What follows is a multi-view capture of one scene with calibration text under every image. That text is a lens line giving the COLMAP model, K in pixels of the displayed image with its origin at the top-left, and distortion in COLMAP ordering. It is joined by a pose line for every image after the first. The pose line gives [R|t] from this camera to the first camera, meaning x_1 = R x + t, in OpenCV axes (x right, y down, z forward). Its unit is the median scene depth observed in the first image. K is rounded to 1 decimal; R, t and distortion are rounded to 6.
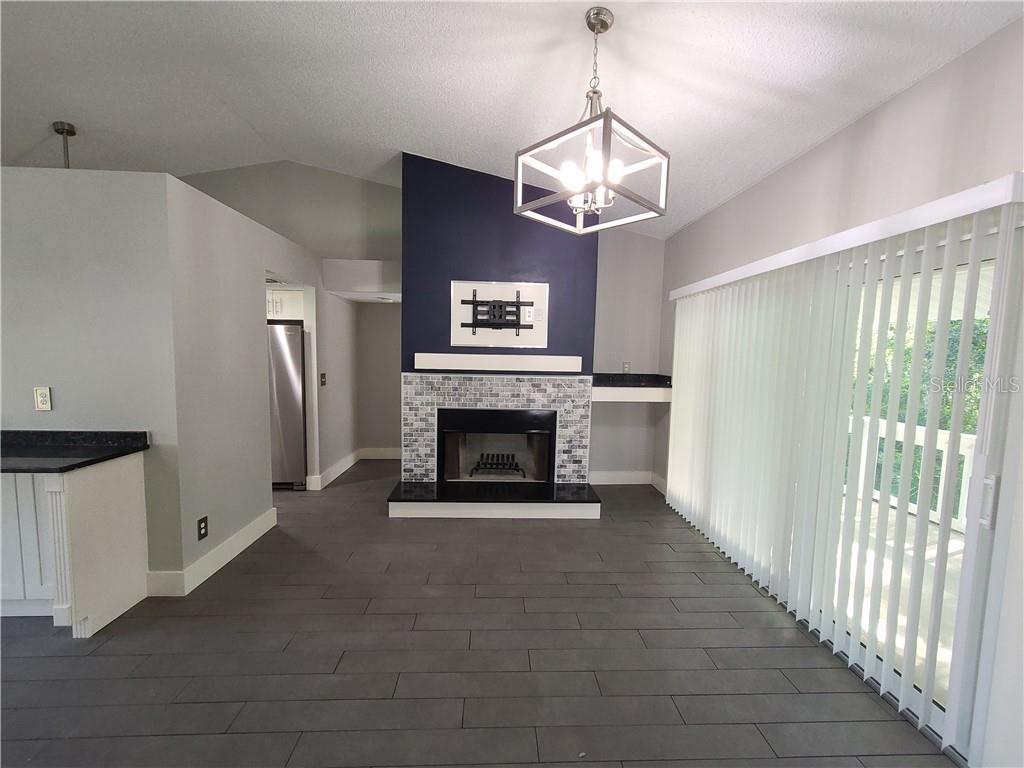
lens RADIAL K [[421.7, 0, 511.9], [0, 421.7, 384.5], [0, 0, 1]] dist [-0.000530, -0.000304]
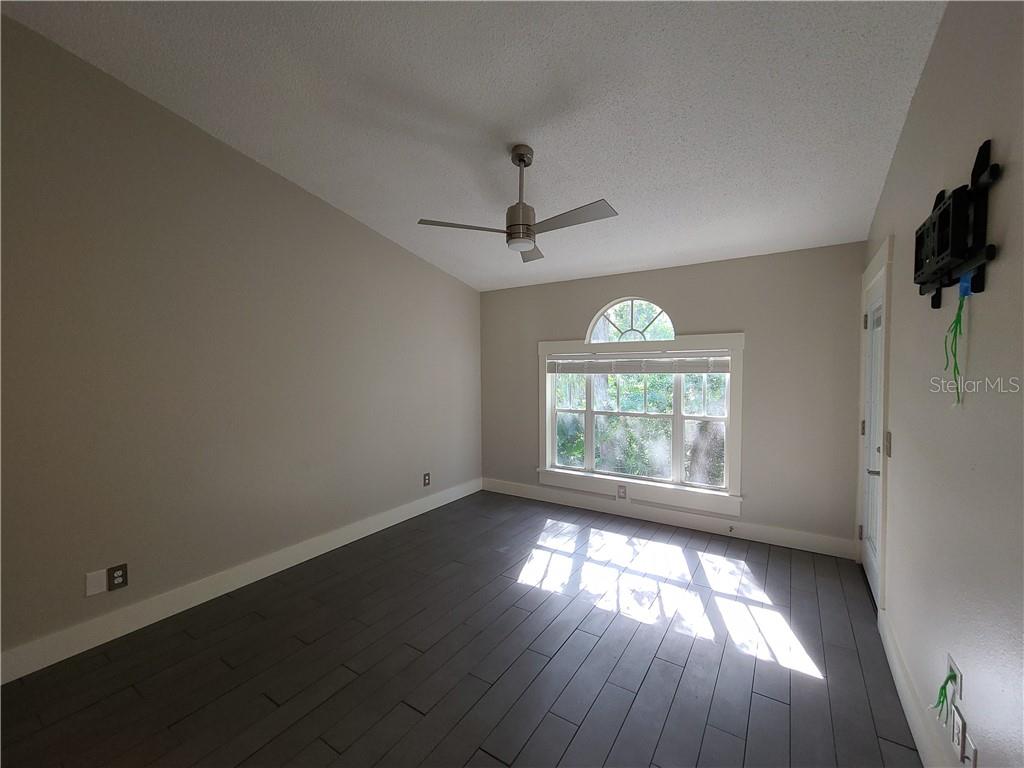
lens RADIAL K [[421.7, 0, 516.2], [0, 421.7, 383.6], [0, 0, 1]] dist [-0.000530, -0.000304]
pose [[-0.587510, 0.016467, -0.809049, 0.458402], [-0.055848, 0.996584, 0.060839, -0.049246], [0.807288, 0.080927, -0.584583, 0.913311]]
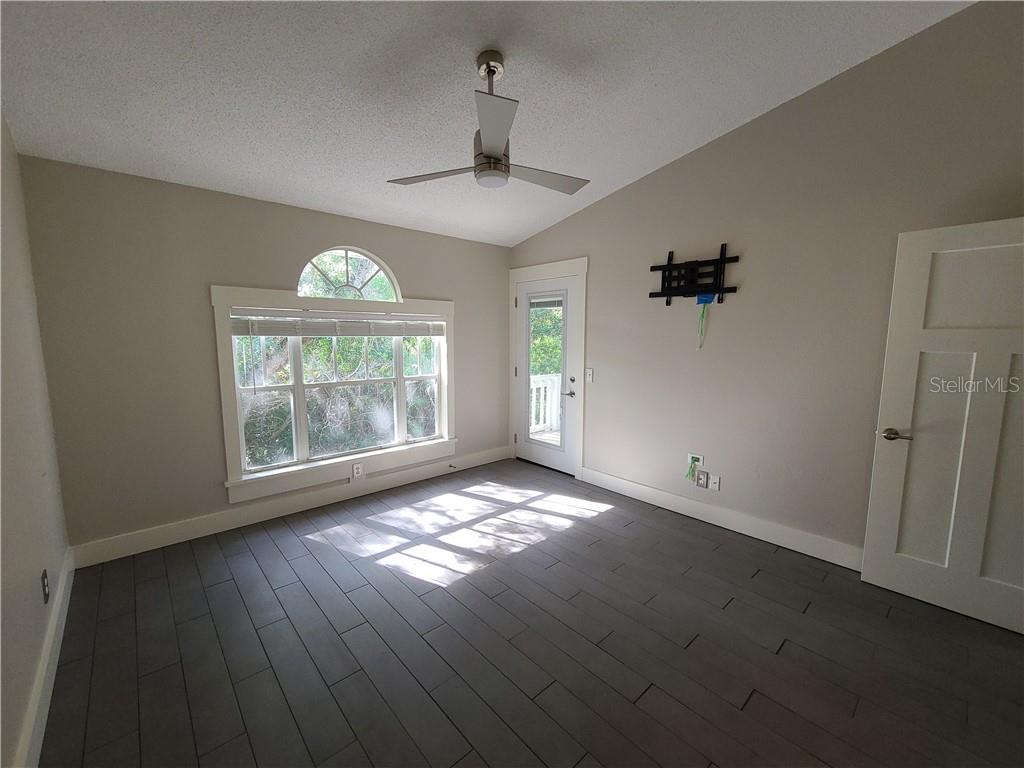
lens RADIAL K [[421.7, 0, 514.3], [0, 421.7, 386.3], [0, 0, 1]] dist [-0.000530, -0.000304]
pose [[0.635846, 0.085703, -0.767043, 0.378907], [-0.048659, 0.996290, 0.070980, 0.000036], [0.770280, -0.007809, 0.637658, 0.211982]]
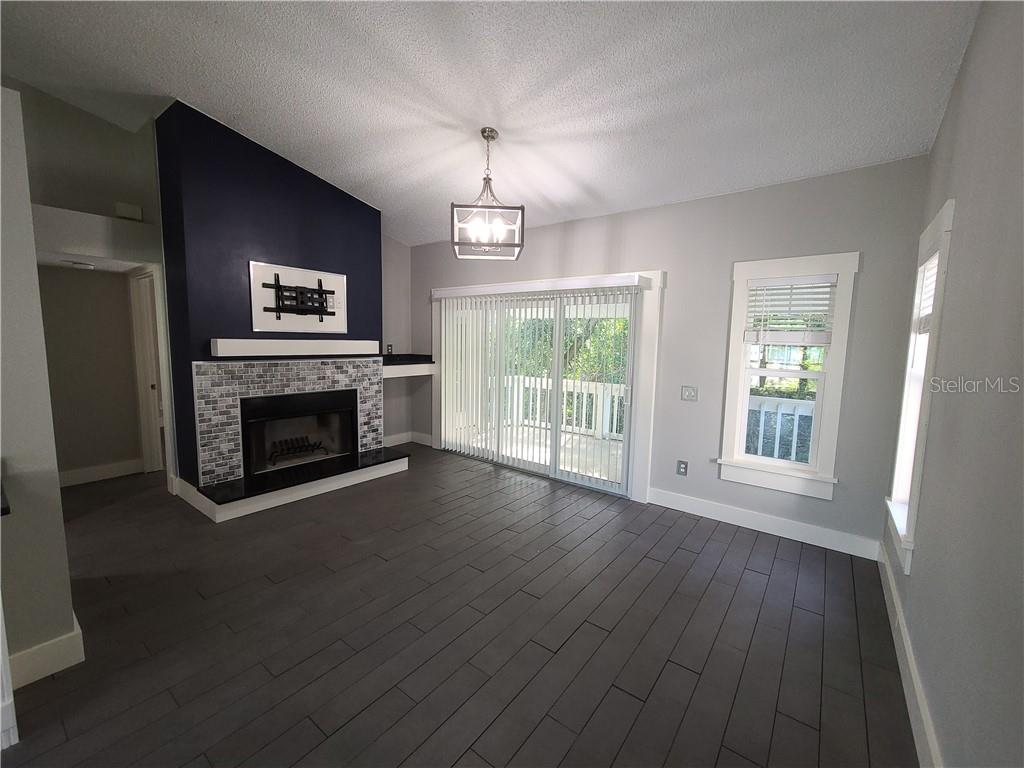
lens RADIAL K [[421.7, 0, 514.8], [0, 421.7, 382.8], [0, 0, 1]] dist [-0.000530, -0.000304]
pose [[0.643391, -0.086432, 0.760643, -0.488222], [0.053782, 0.996254, 0.067713, -0.007832], [-0.763646, -0.002657, 0.645629, -0.057532]]
